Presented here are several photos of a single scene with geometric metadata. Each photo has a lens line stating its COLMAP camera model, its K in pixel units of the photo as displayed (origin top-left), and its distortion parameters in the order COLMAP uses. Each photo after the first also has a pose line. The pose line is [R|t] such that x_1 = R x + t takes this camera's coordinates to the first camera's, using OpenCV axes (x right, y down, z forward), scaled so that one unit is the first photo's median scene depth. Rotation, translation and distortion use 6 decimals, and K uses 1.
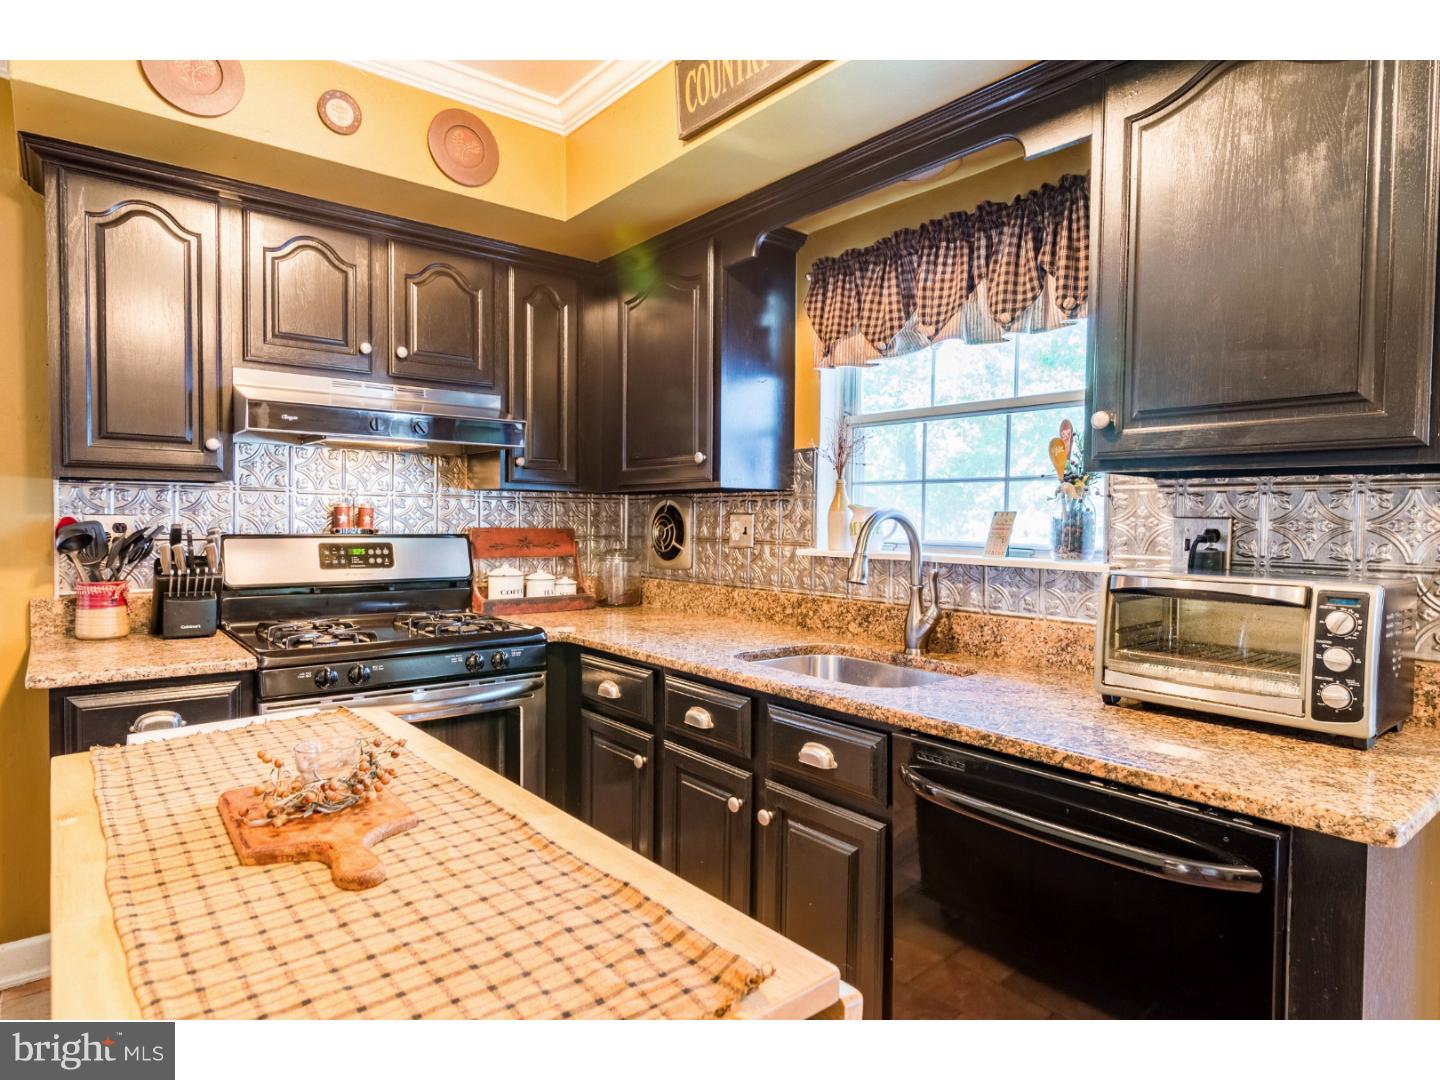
lens RADIAL K [[797.2, 0, 718.0], [0, 797.2, 509.4], [0, 0, 1]] dist [-0.027043, -0.000692]
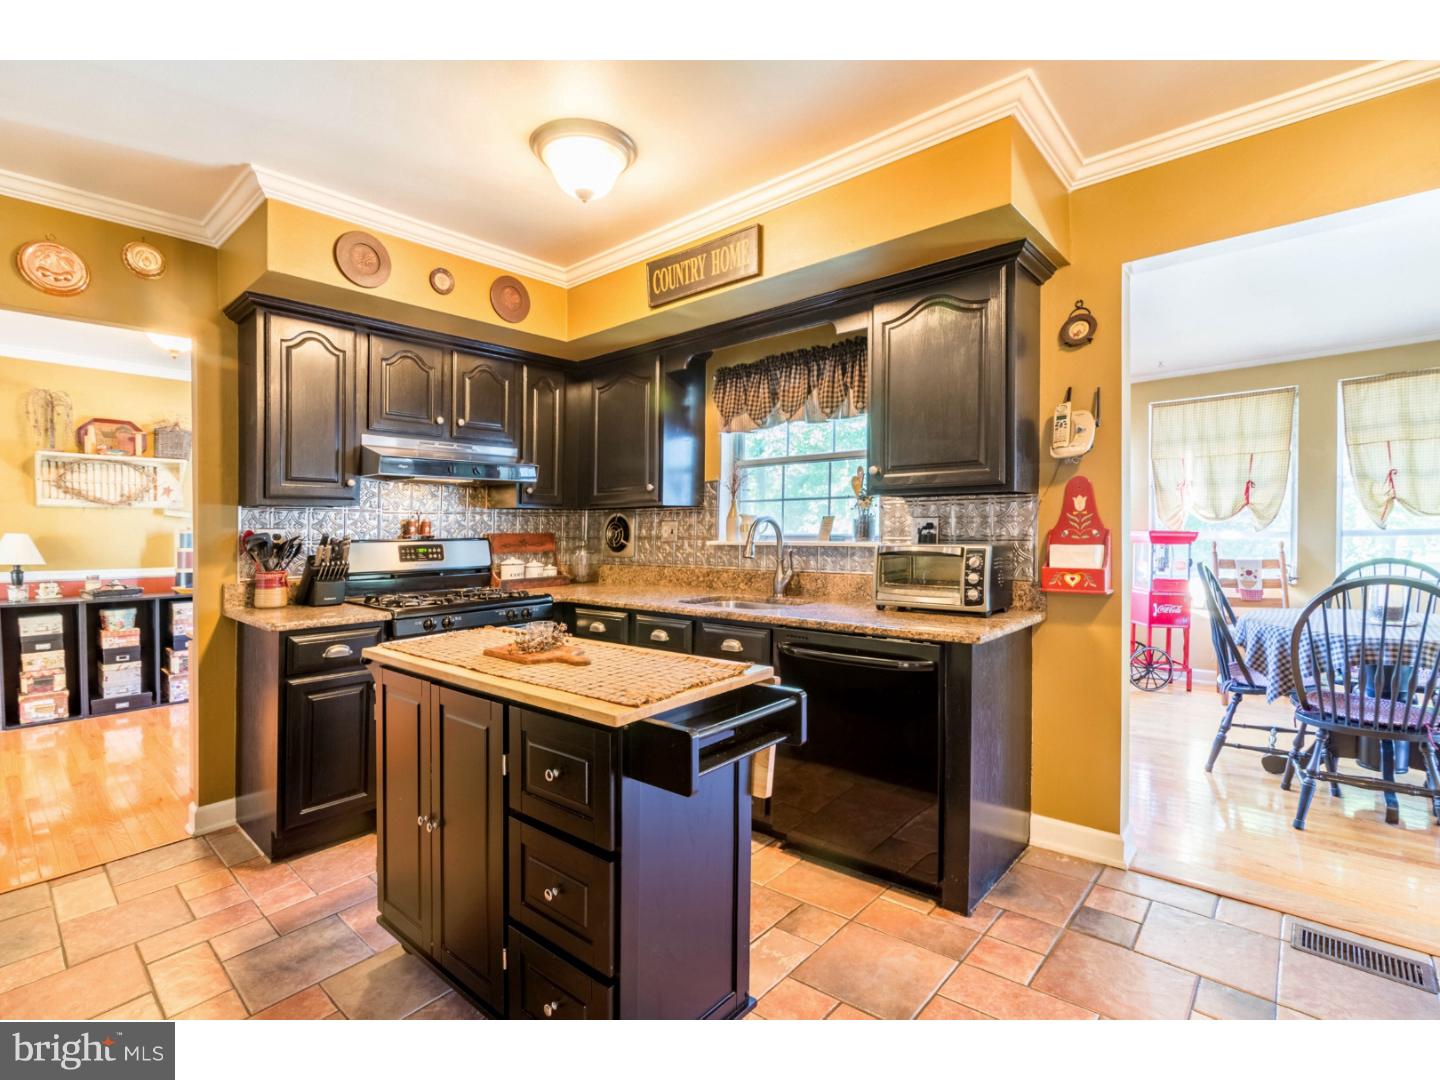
lens RADIAL K [[683.6, 0, 695.6], [0, 683.6, 542.4], [0, 0, 1]] dist [-0.001715, -0.001085]
pose [[0.987815, -0.023474, 0.153853, -0.165495], [0.018511, 0.999264, 0.033608, 0.004564], [-0.154528, -0.030350, 0.987522, -0.456617]]
